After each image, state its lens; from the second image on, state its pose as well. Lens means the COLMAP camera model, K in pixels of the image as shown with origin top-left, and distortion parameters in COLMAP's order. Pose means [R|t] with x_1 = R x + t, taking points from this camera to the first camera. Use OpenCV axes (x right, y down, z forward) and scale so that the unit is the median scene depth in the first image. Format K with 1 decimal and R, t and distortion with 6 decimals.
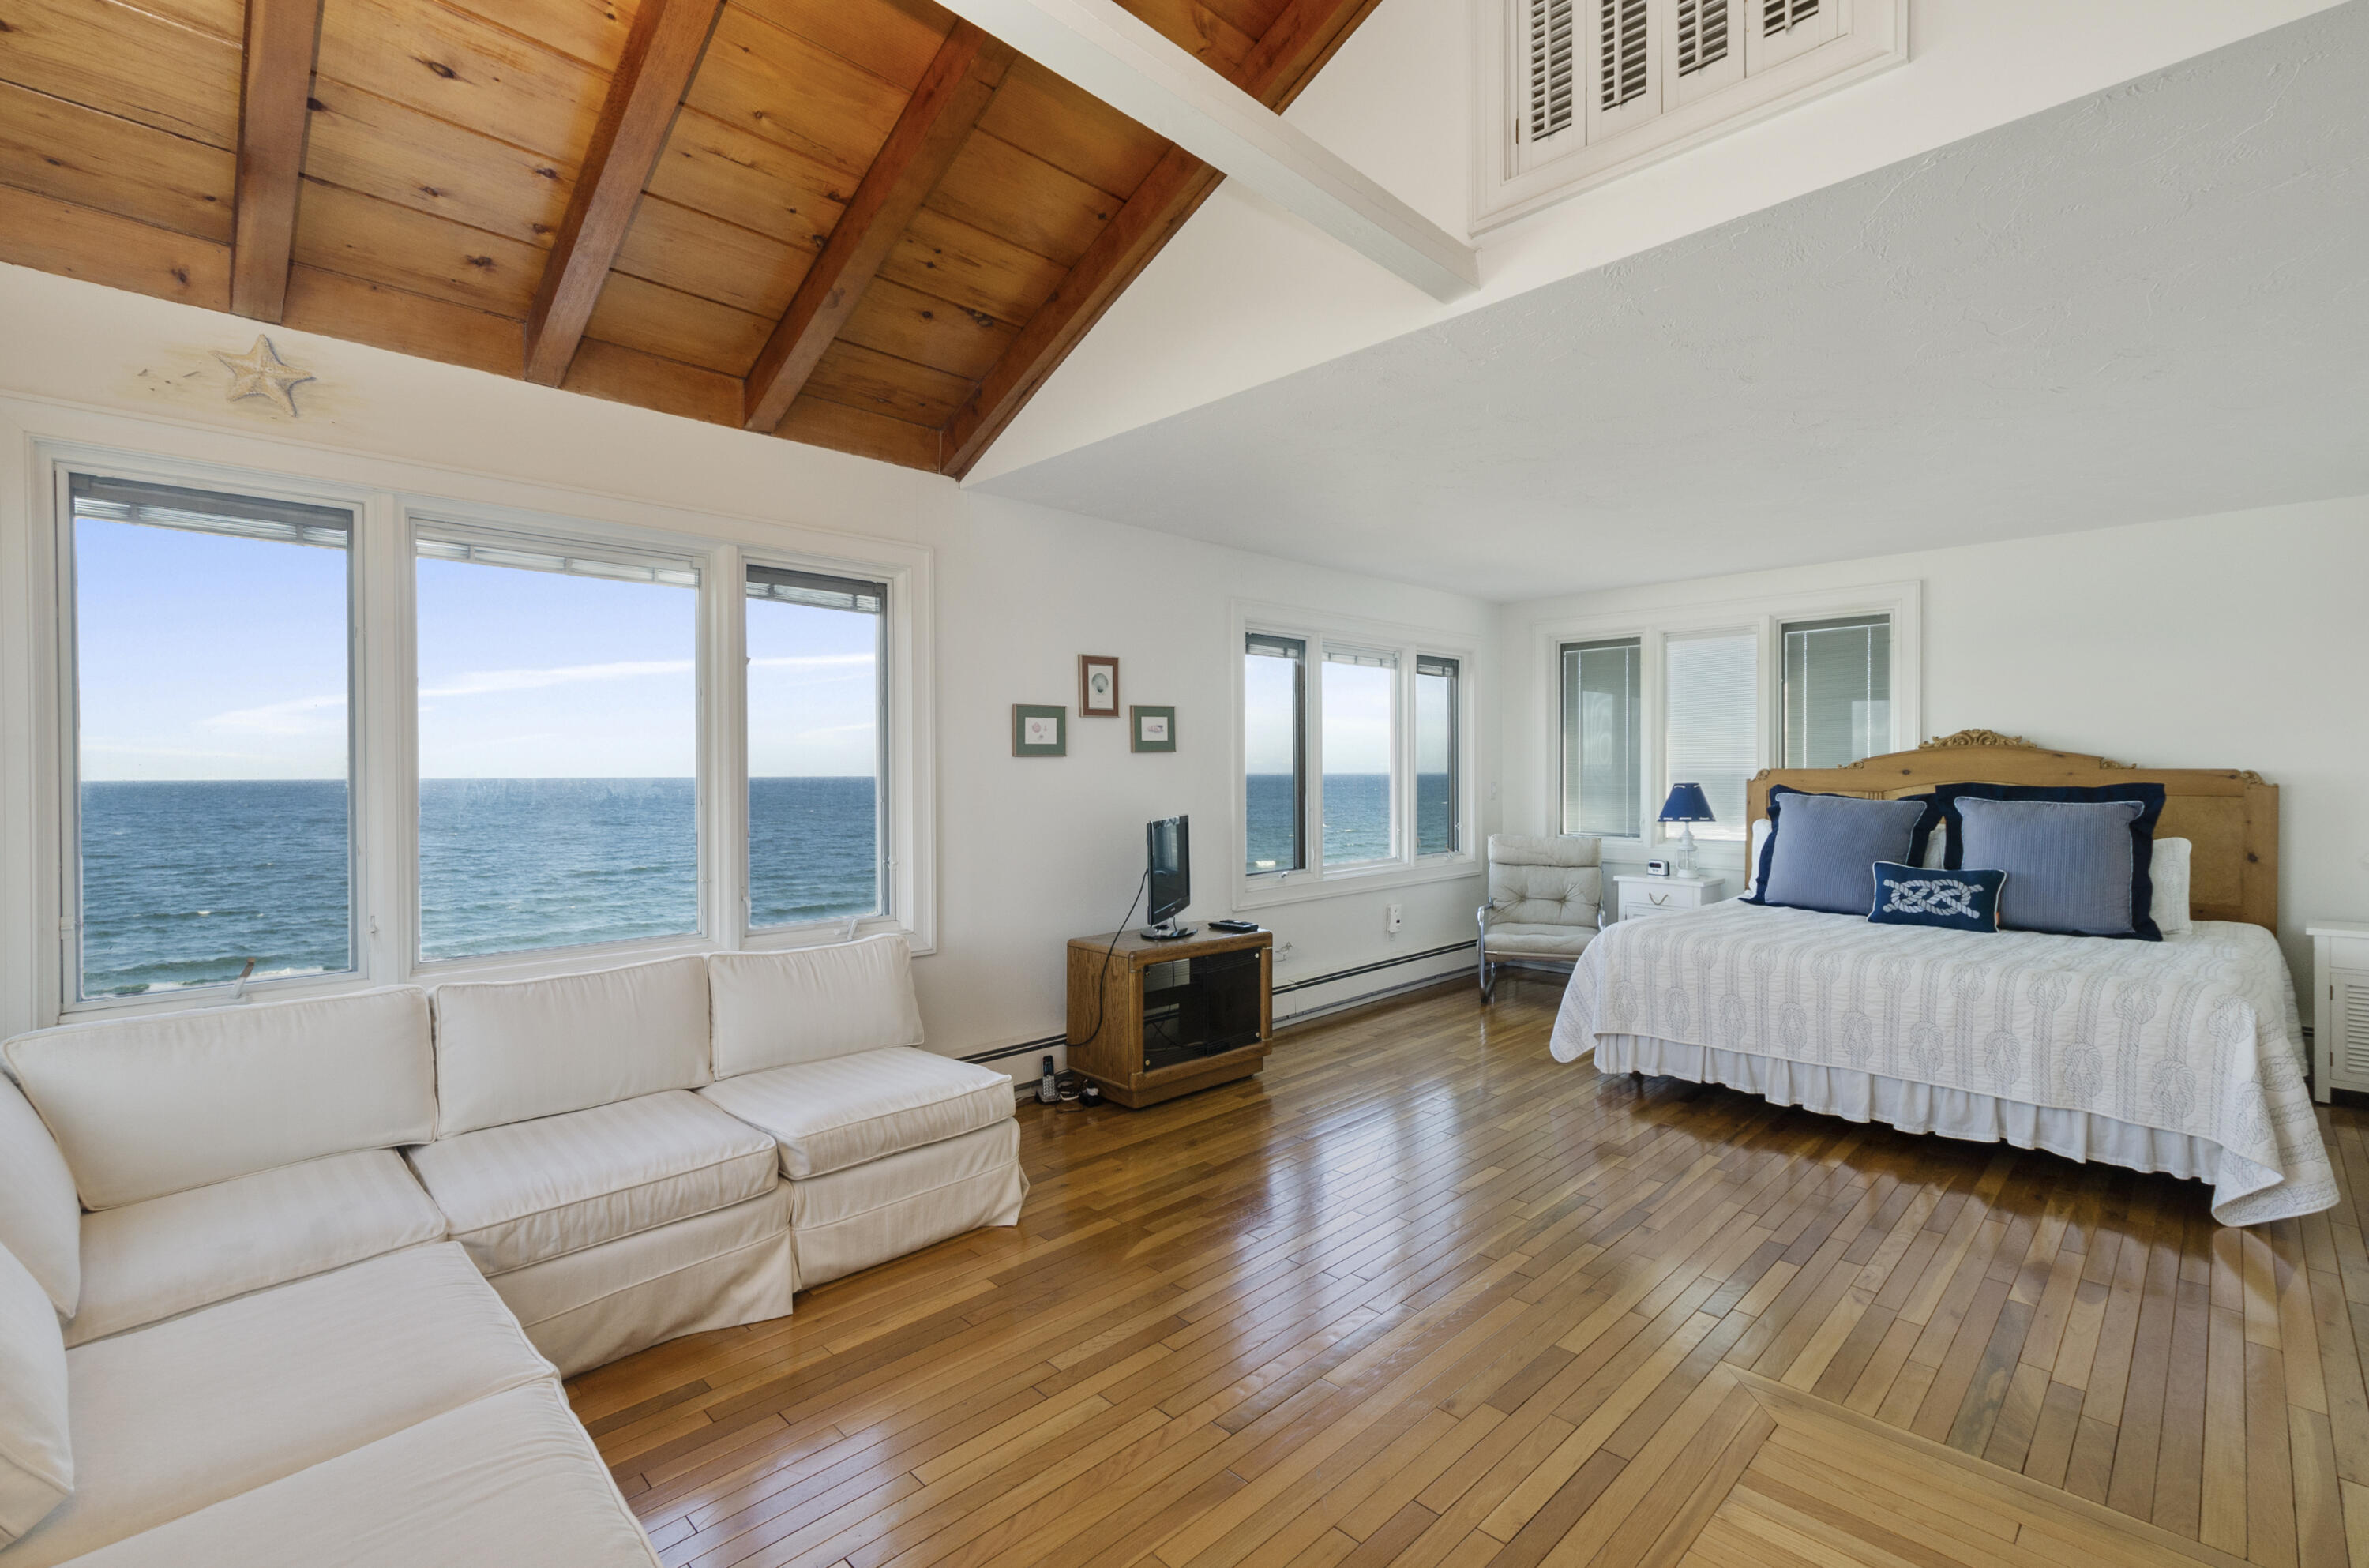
lens RADIAL K [[1035.8, 0, 1193.0], [0, 1035.8, 780.0], [0, 0, 1]] dist [0.002029, -0.000343]
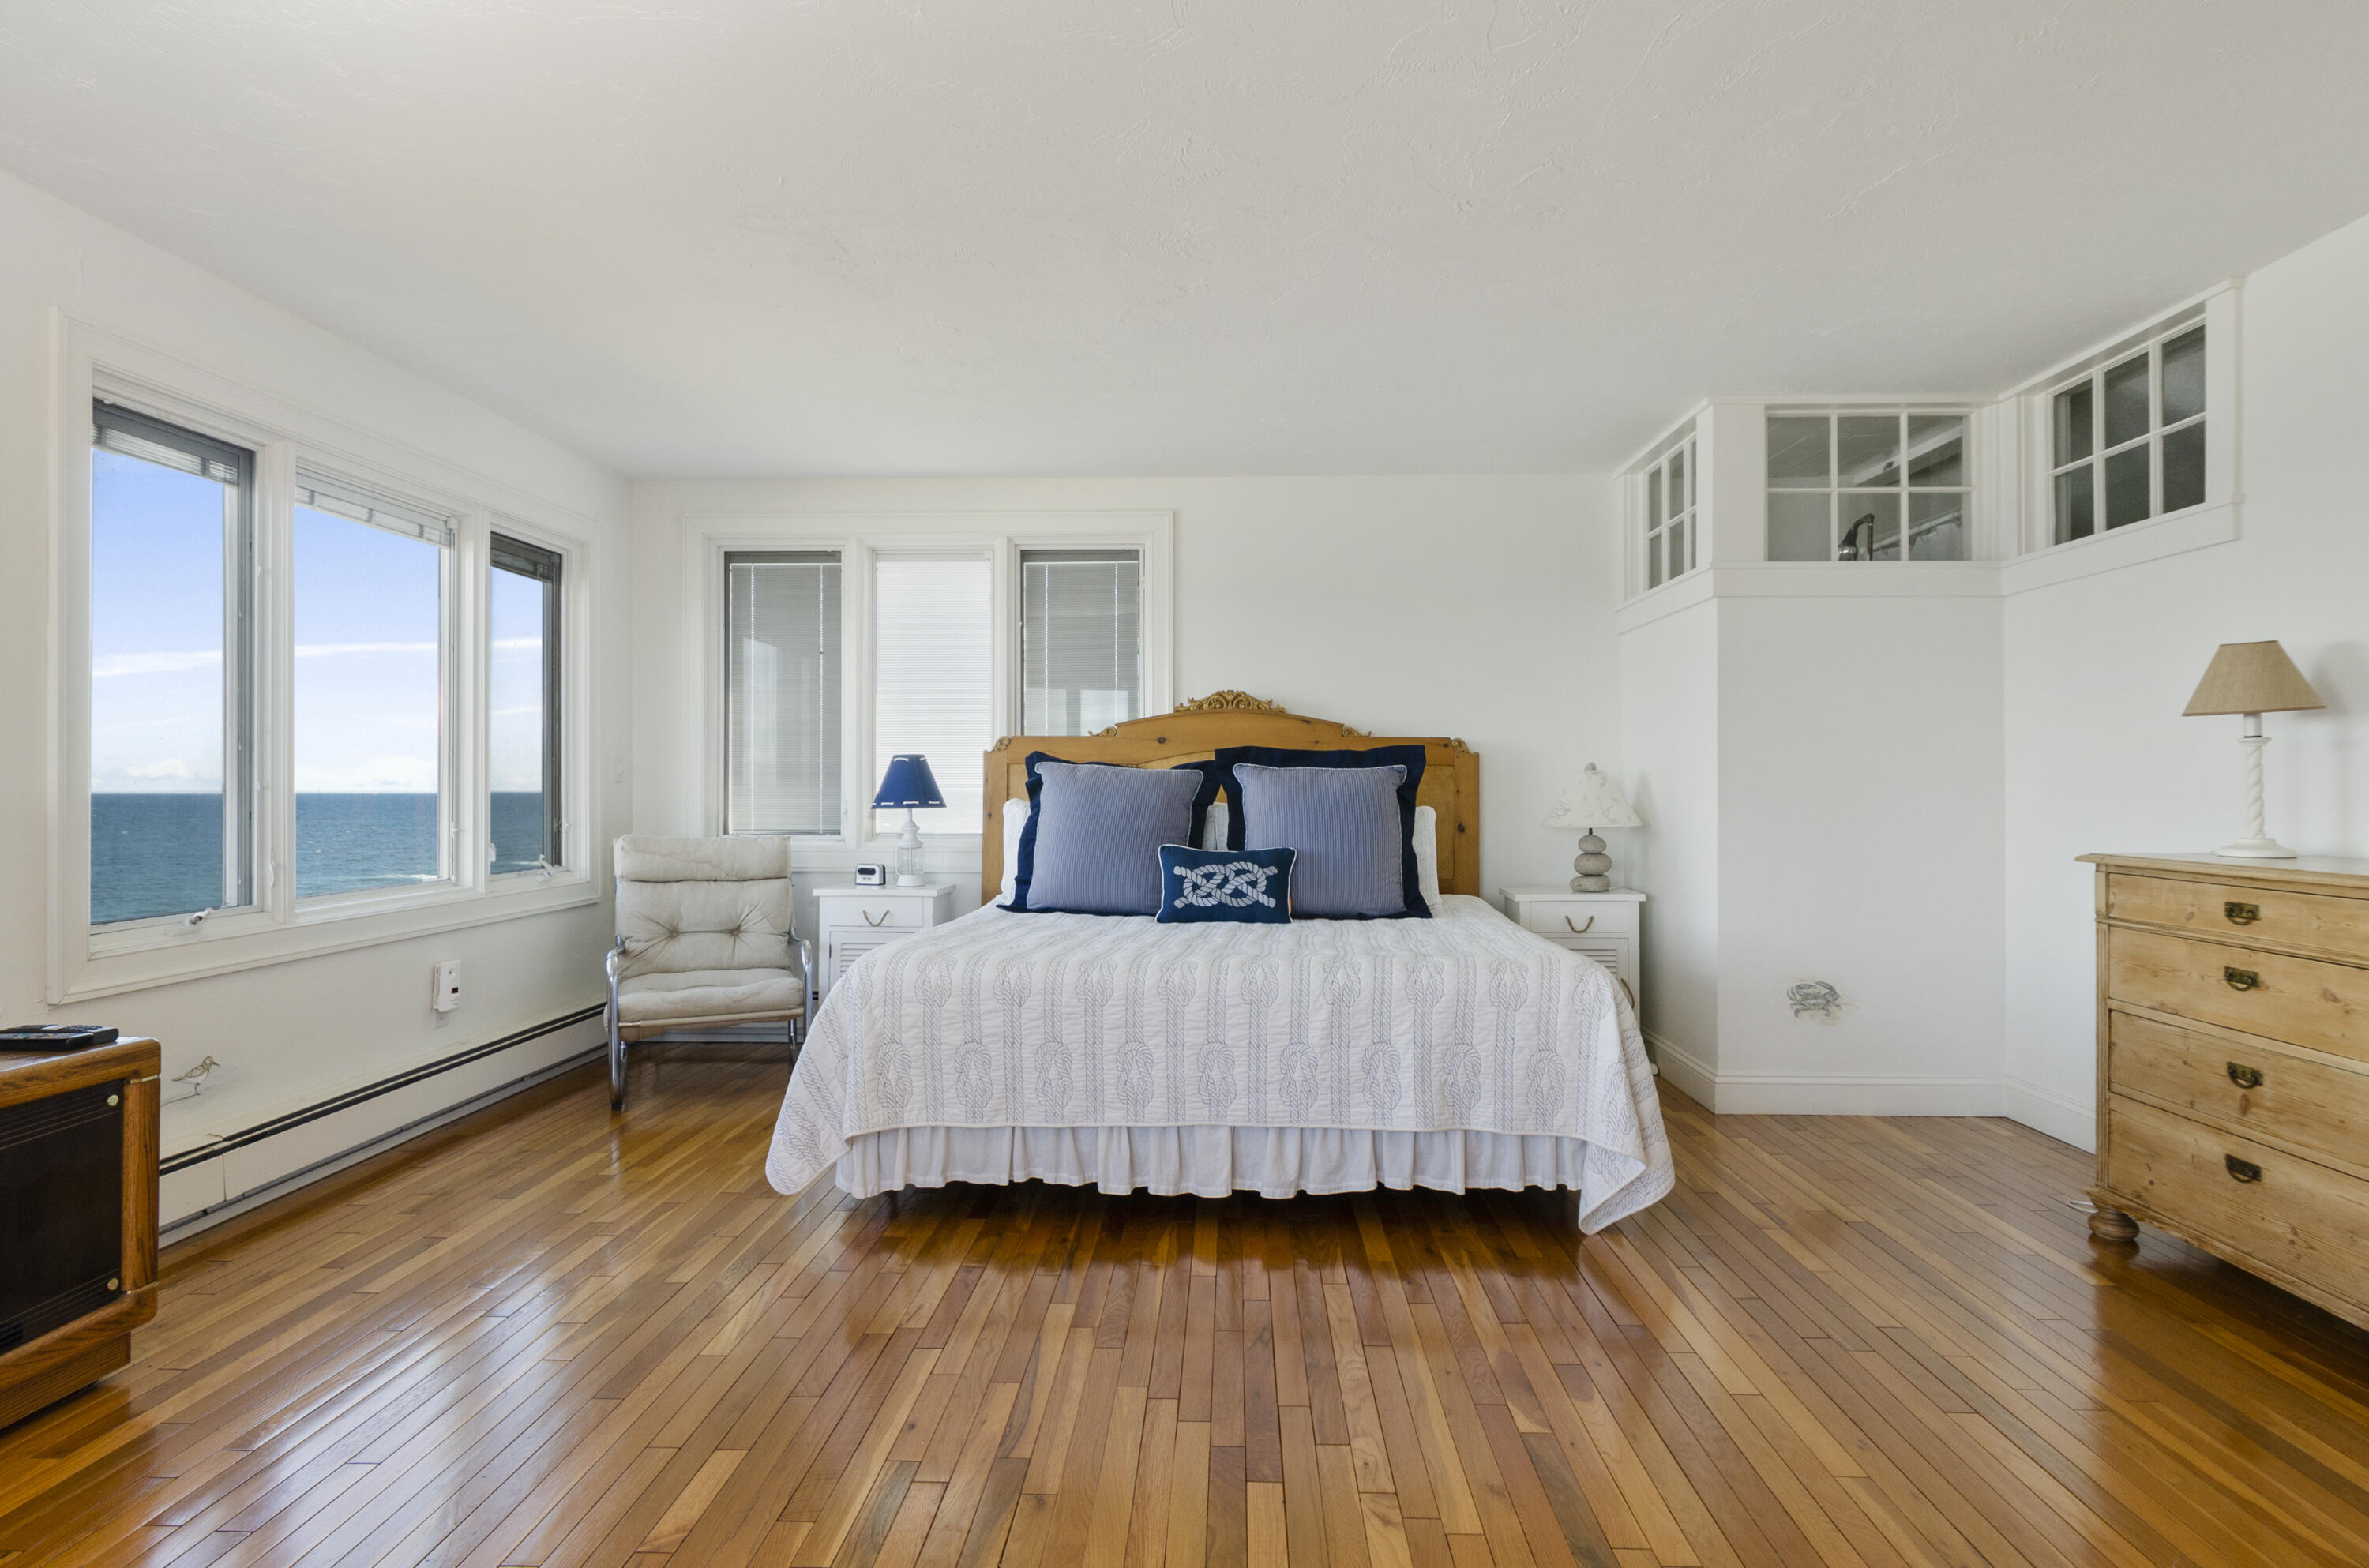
lens RADIAL K [[1248.1, 0, 1190.1], [0, 1248.1, 783.8], [0, 0, 1]] dist [0.002511, -0.000551]
pose [[0.729055, 0.005581, 0.684432, 0.032229], [0.002736, 0.999935, -0.011068, 0.045675], [-0.684450, 0.009941, 0.728992, 0.317781]]
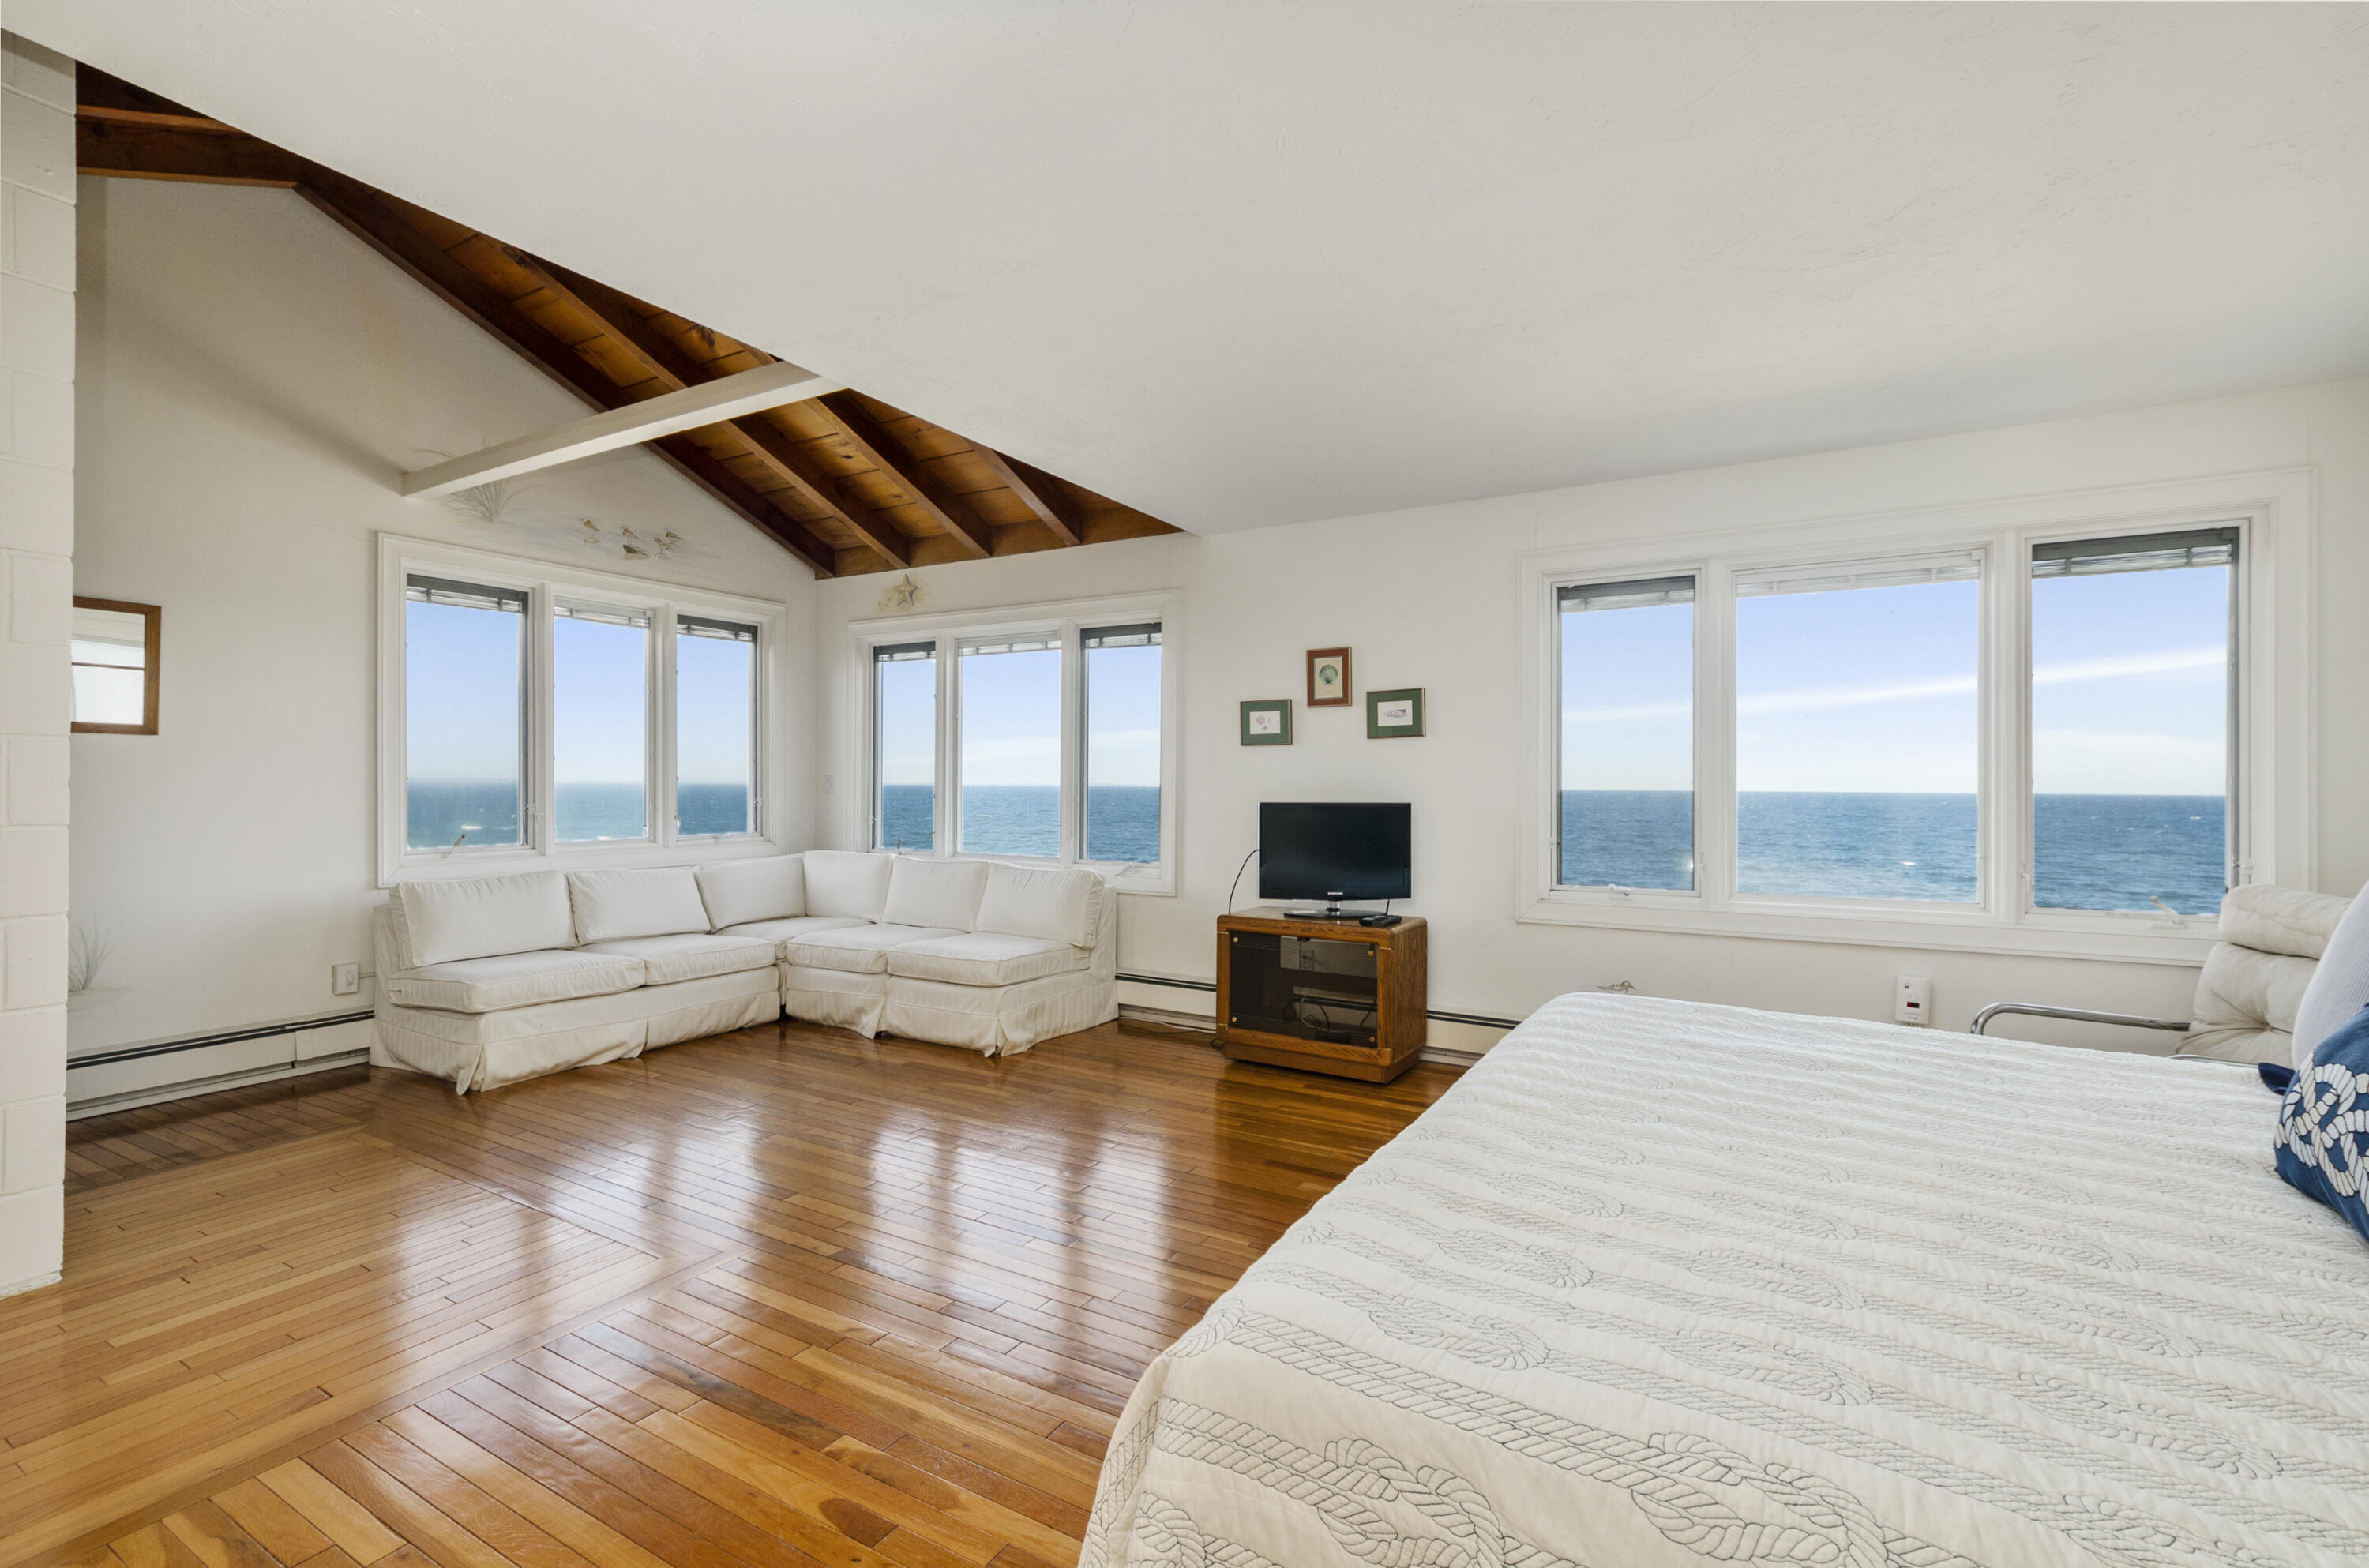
lens RADIAL K [[991.2, 0, 1184.5], [0, 991.2, 784.0], [0, 0, 1]] dist [-0.009313, -0.000102]
pose [[0.278236, 0.001758, -0.960511, 0.865455], [-0.018131, 0.999830, -0.003423, 0.025383], [0.960342, 0.018367, 0.278221, 0.595717]]
